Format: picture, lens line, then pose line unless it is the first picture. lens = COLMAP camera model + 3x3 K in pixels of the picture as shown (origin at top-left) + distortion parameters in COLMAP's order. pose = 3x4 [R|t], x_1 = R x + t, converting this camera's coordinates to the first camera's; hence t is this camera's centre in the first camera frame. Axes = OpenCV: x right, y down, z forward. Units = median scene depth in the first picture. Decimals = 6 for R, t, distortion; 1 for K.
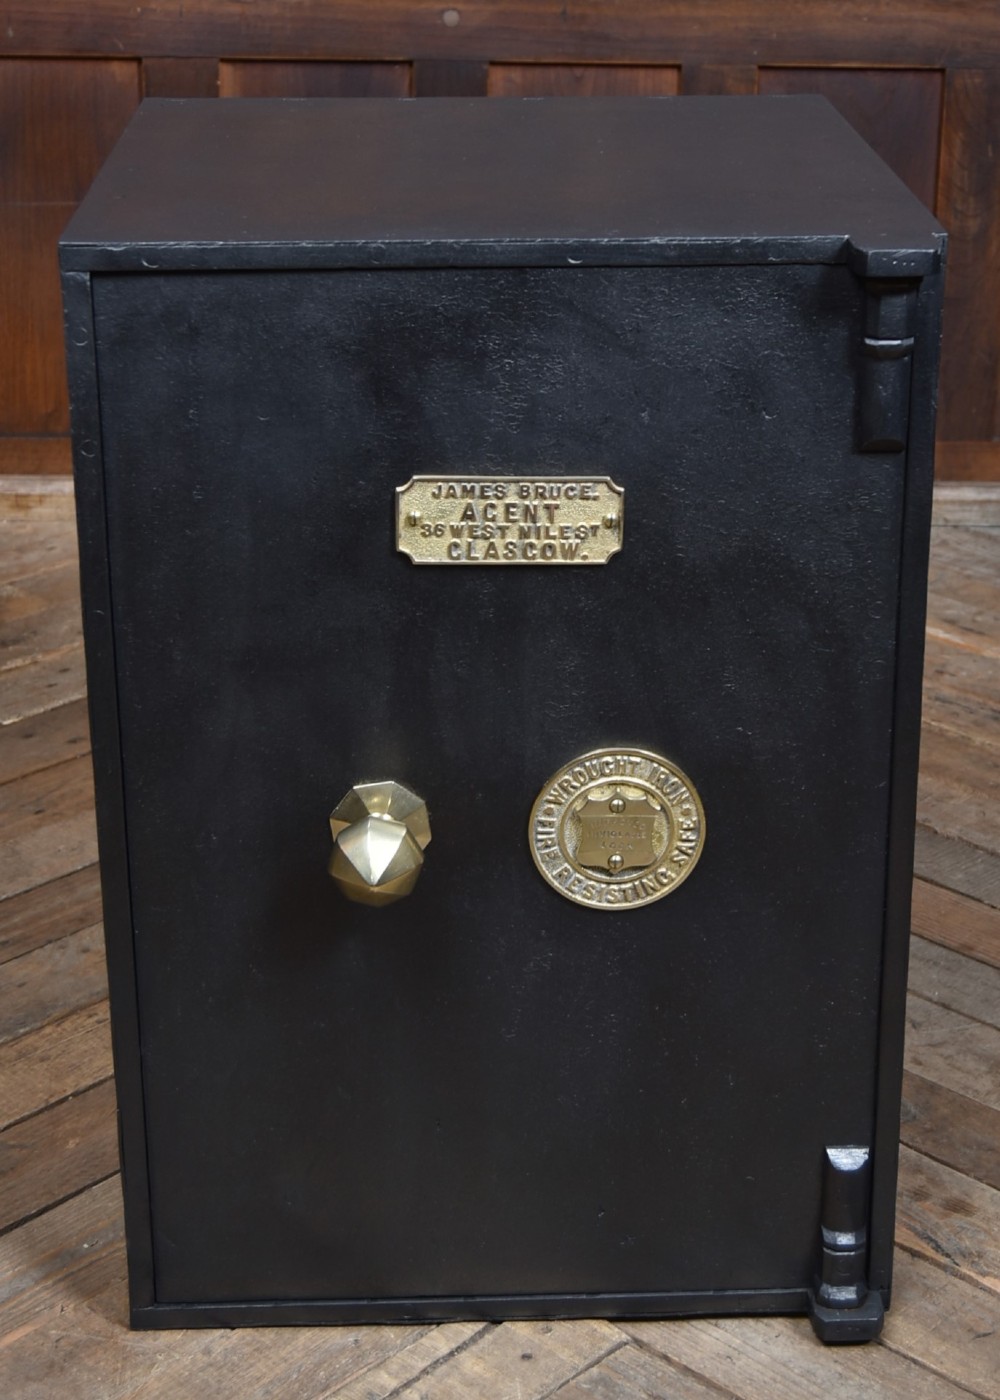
lens RADIAL K [[2458.3, 0, 509.6], [0, 2458.3, 622.4], [0, 0, 1]] dist [-0.008539, 0.000000]
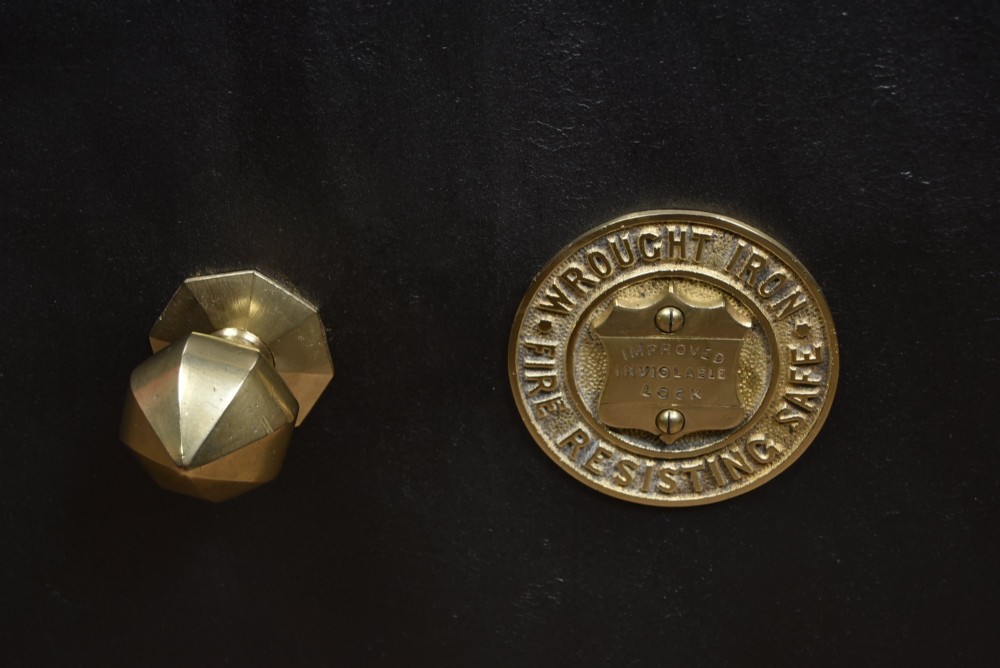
lens RADIAL K [[1967.3, 0, 503.6], [0, 1967.3, 334.4], [0, 0, 1]] dist [0.000717, 0.000000]
pose [[0.991045, 0.011099, -0.133063, 0.064664], [0.000707, 0.996089, 0.088355, 0.040002], [0.133523, -0.087658, 0.987161, 0.571255]]
